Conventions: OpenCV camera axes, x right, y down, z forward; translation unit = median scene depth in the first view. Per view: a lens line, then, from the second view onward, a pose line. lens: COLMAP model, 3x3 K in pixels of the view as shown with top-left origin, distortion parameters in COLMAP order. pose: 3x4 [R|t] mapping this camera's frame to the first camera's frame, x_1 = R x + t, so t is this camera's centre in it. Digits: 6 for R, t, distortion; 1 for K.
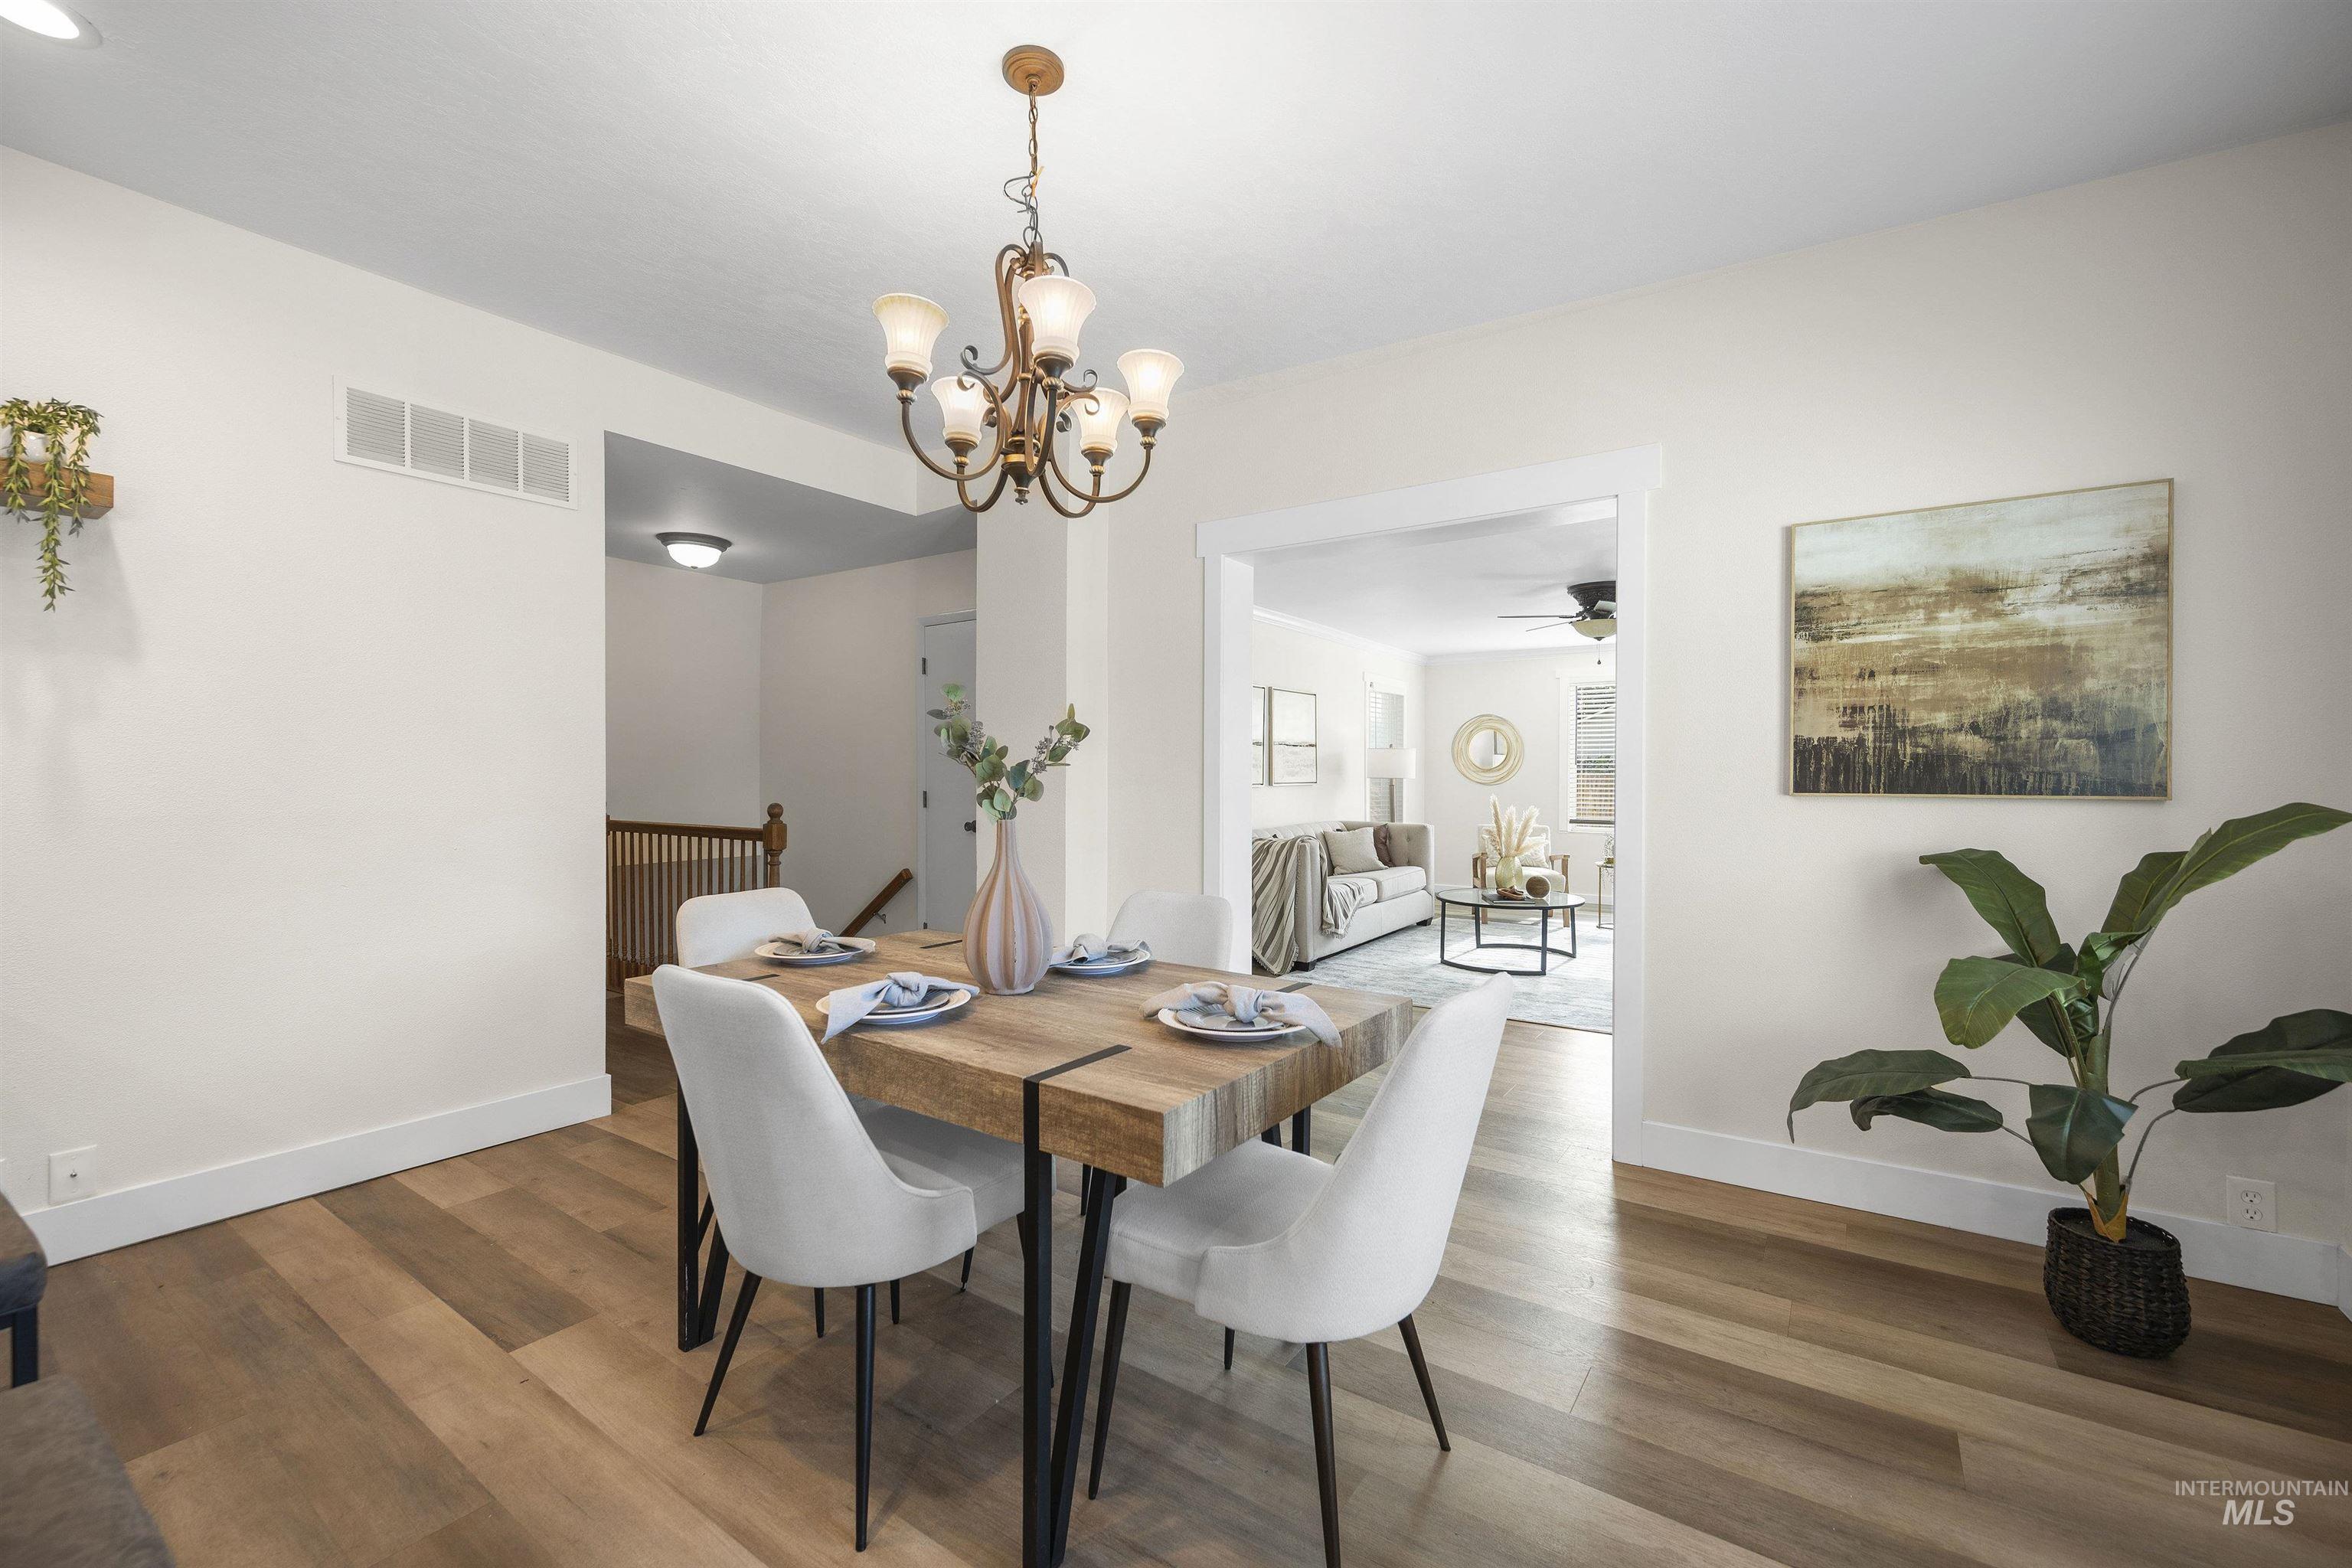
lens RADIAL K [[1004.4, 0, 1189.3], [0, 1004.4, 776.9], [0, 0, 1]] dist [0.002659, -0.000590]
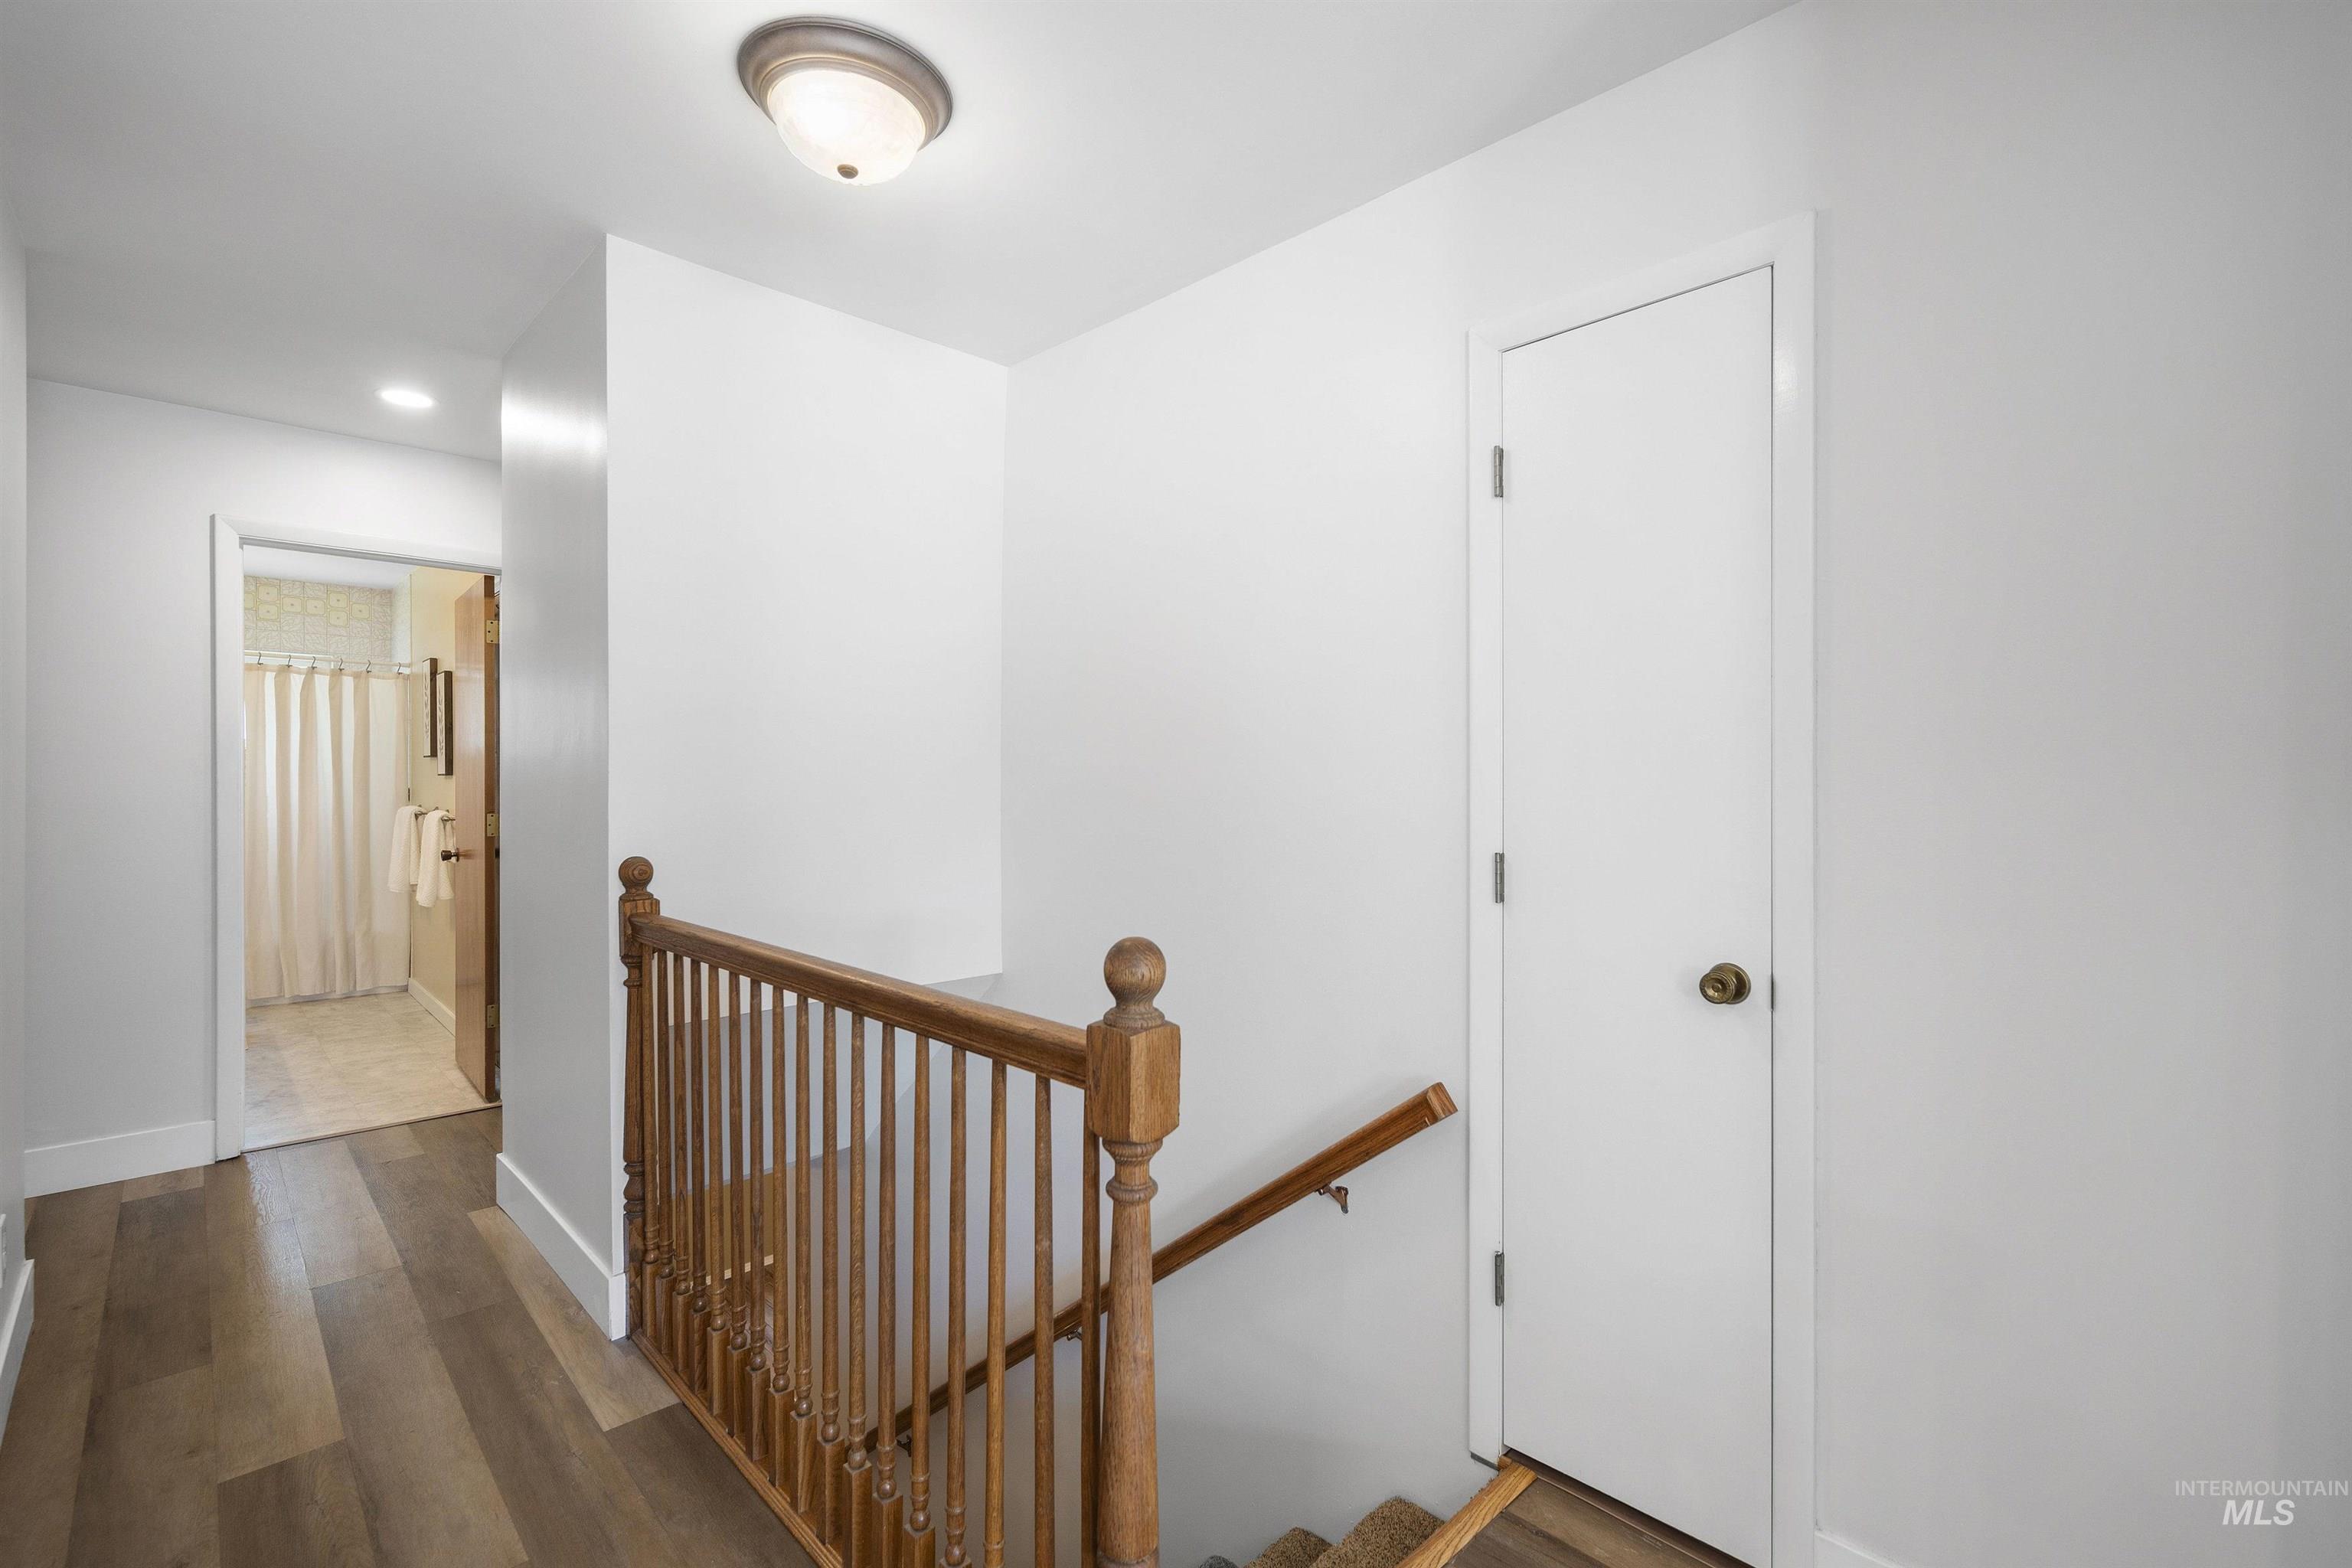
lens RADIAL K [[1051.9, 0, 1168.2], [0, 1051.9, 783.3], [0, 0, 1]] dist [0.001050, 0.000153]
pose [[0.976833, 0.003270, -0.213979, -0.351039], [-0.003135, 0.999995, 0.000968, -0.009842], [0.213981, -0.000274, 0.976838, 0.759503]]
